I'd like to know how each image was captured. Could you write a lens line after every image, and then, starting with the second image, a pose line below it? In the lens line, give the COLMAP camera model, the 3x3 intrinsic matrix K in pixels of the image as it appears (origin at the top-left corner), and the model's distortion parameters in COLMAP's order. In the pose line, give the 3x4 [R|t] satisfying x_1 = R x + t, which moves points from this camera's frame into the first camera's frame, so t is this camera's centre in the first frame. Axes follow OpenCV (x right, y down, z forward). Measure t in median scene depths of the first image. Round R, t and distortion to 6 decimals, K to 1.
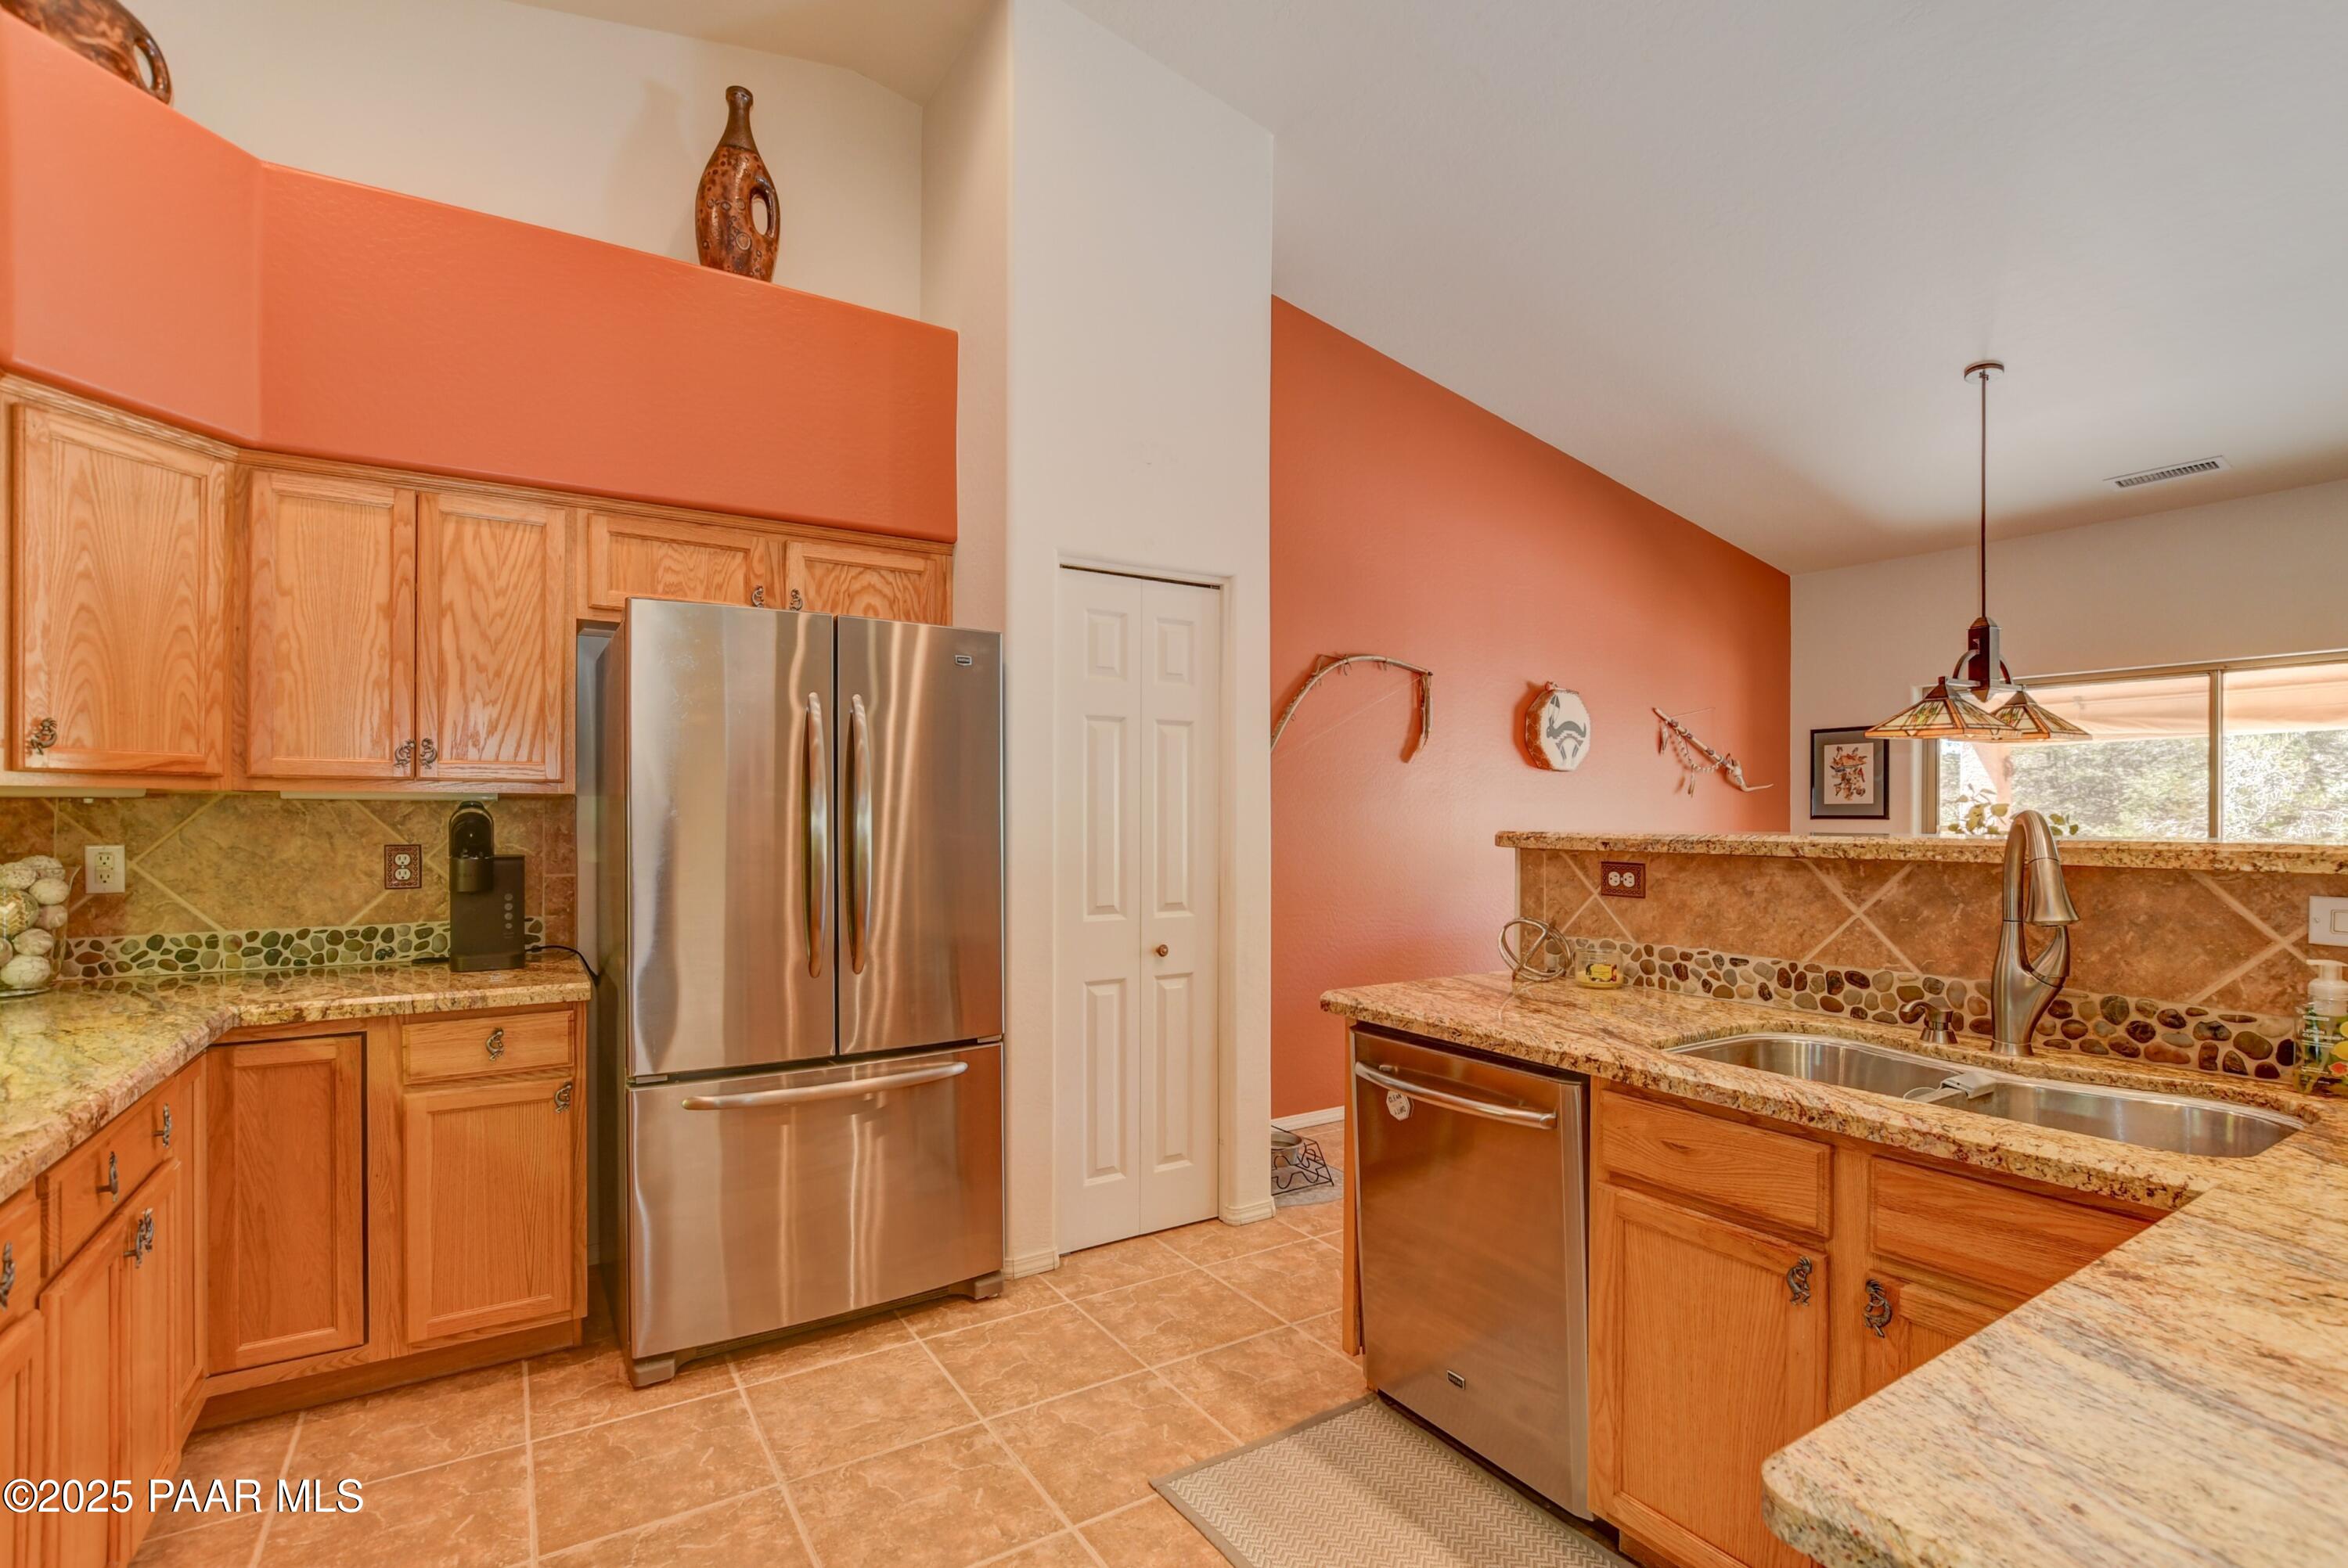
lens RADIAL K [[1094.5, 0, 1173.0], [0, 1094.5, 816.6], [0, 0, 1]] dist [-0.012883, 0.004895]
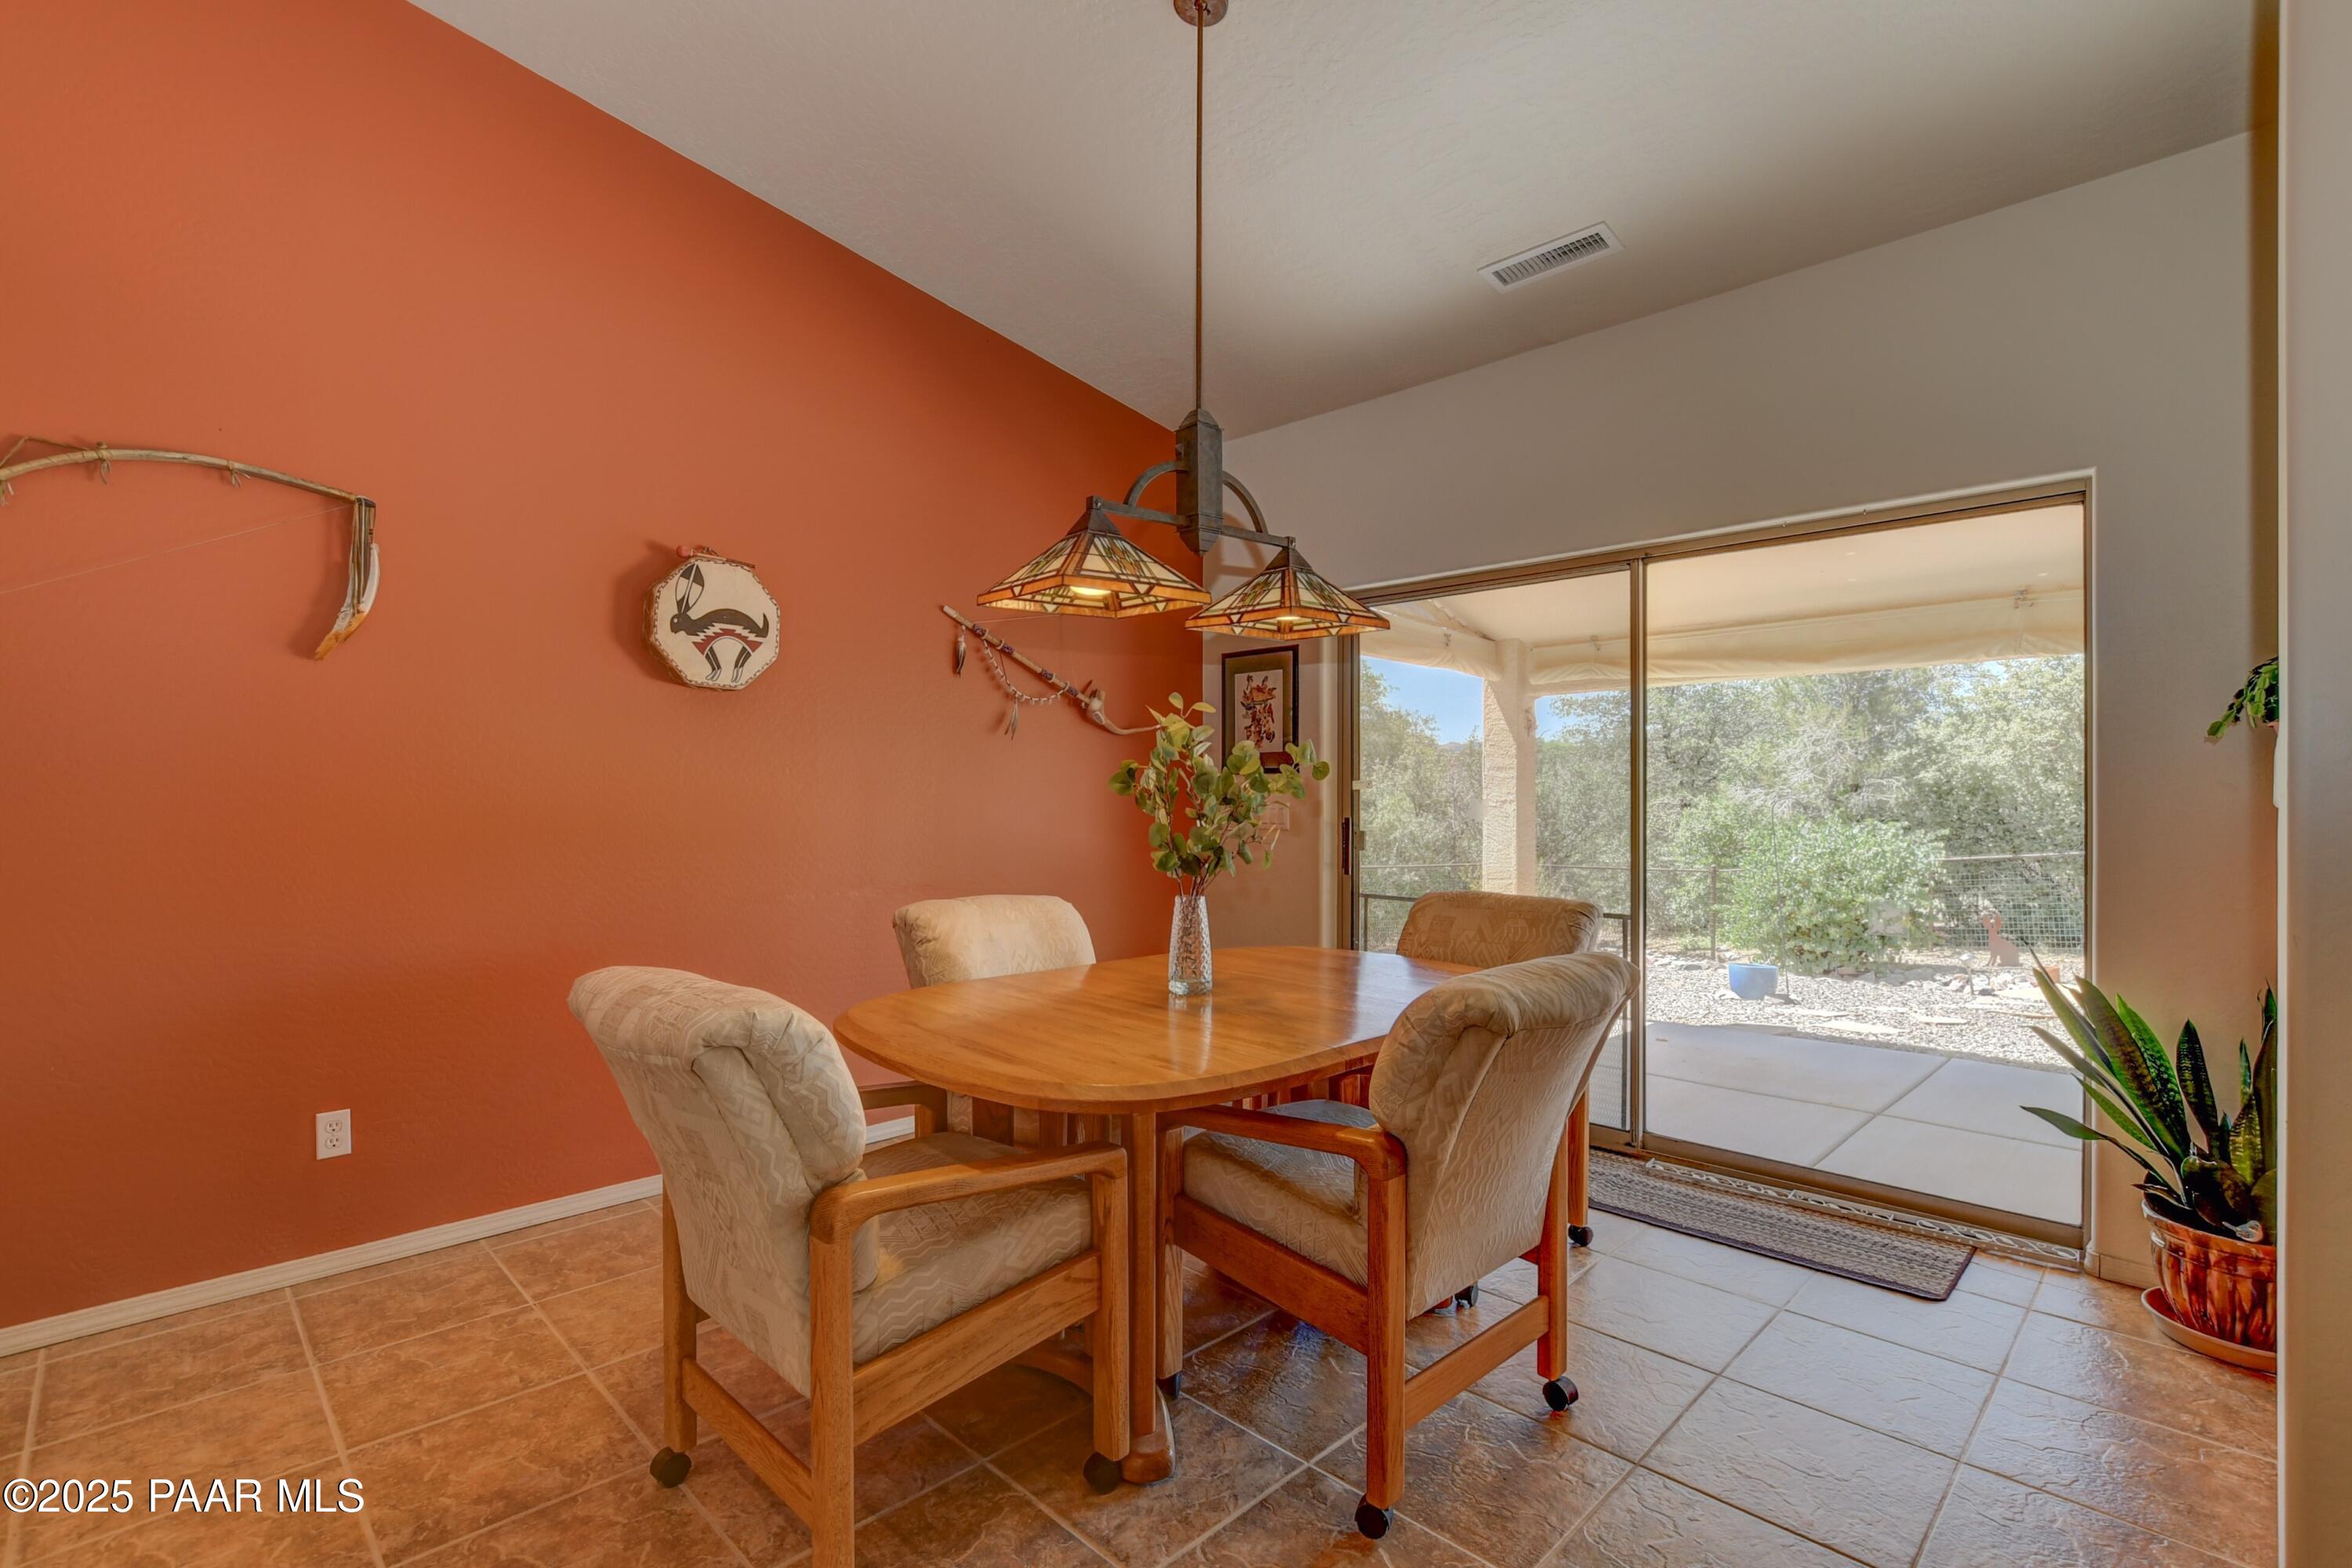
lens RADIAL K [[1096.5, 0, 1175.0], [0, 1096.5, 816.7], [0, 0, 1]] dist [-0.012883, 0.004895]
pose [[0.976485, -0.007197, 0.215466, 0.430156], [0.002450, 0.999749, 0.022289, 0.015945], [-0.215573, -0.021237, 0.976257, 0.302444]]
